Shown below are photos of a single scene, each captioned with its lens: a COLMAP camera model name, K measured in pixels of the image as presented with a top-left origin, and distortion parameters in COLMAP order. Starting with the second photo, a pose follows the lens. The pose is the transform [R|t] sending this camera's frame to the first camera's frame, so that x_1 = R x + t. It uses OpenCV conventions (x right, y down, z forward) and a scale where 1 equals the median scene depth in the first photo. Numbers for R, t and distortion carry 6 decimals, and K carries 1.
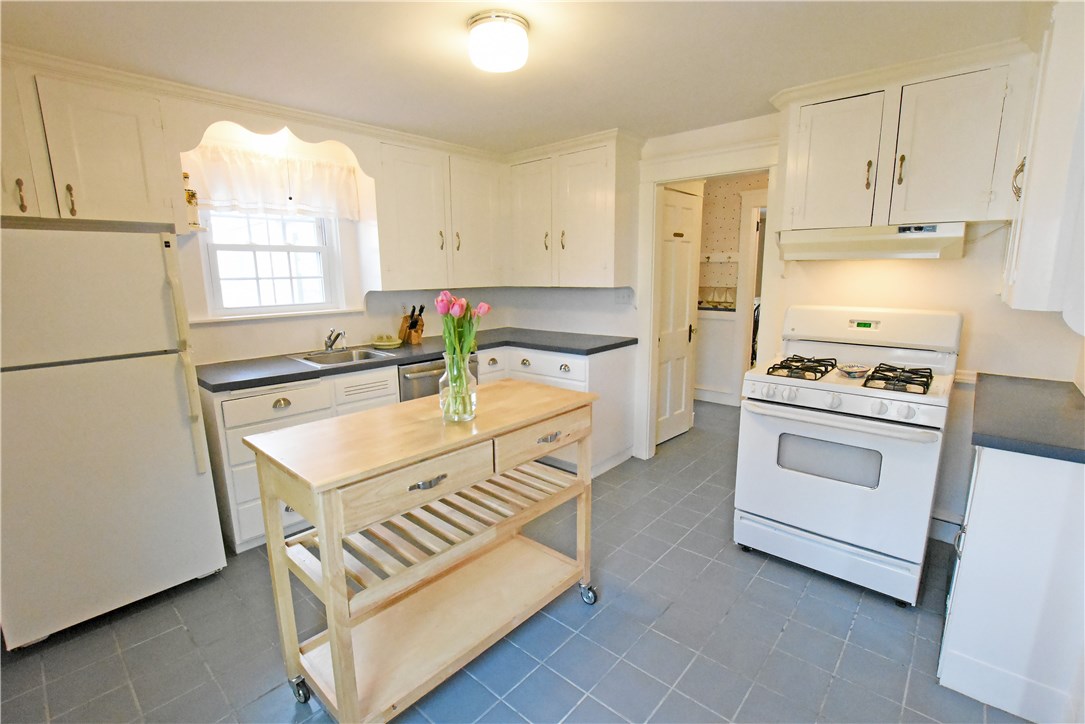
lens RADIAL K [[497.3, 0, 545.2], [0, 497.3, 360.4], [0, 0, 1]] dist [-0.028422, -0.000302]
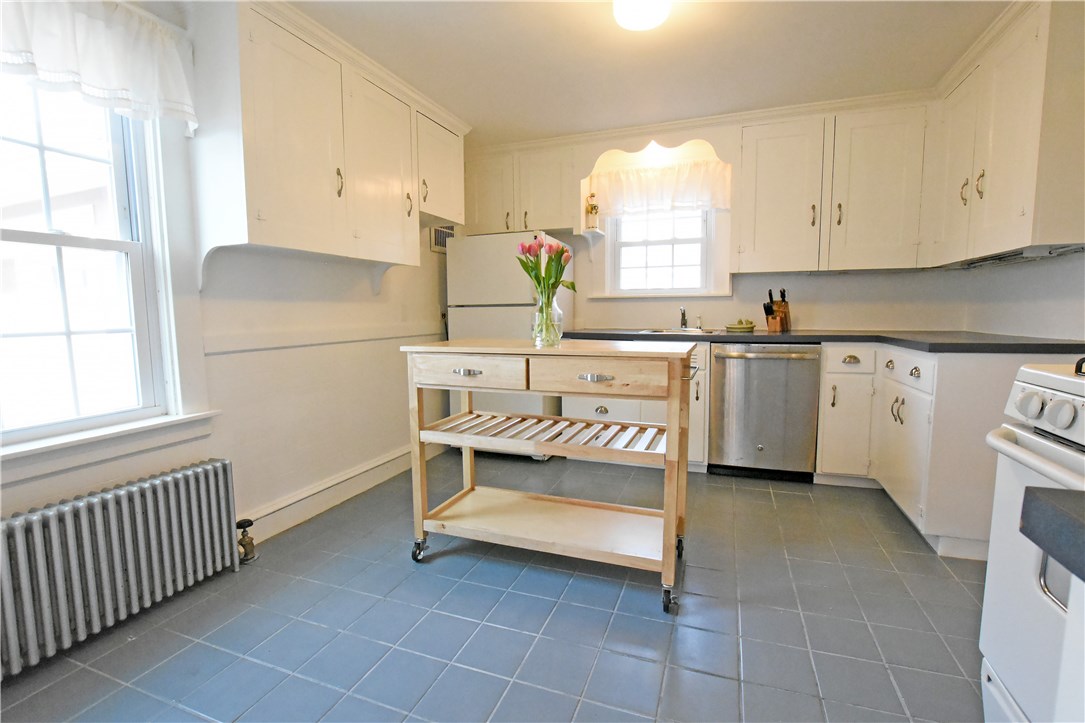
lens RADIAL K [[497.7, 0, 542.5], [0, 497.7, 361.5], [0, 0, 1]] dist [-0.023654, -0.000121]
pose [[0.349204, 0.101671, -0.931515, 0.570406], [-0.157724, 0.986290, 0.048522, 0.057447], [0.923677, 0.129978, 0.360452, 0.339530]]
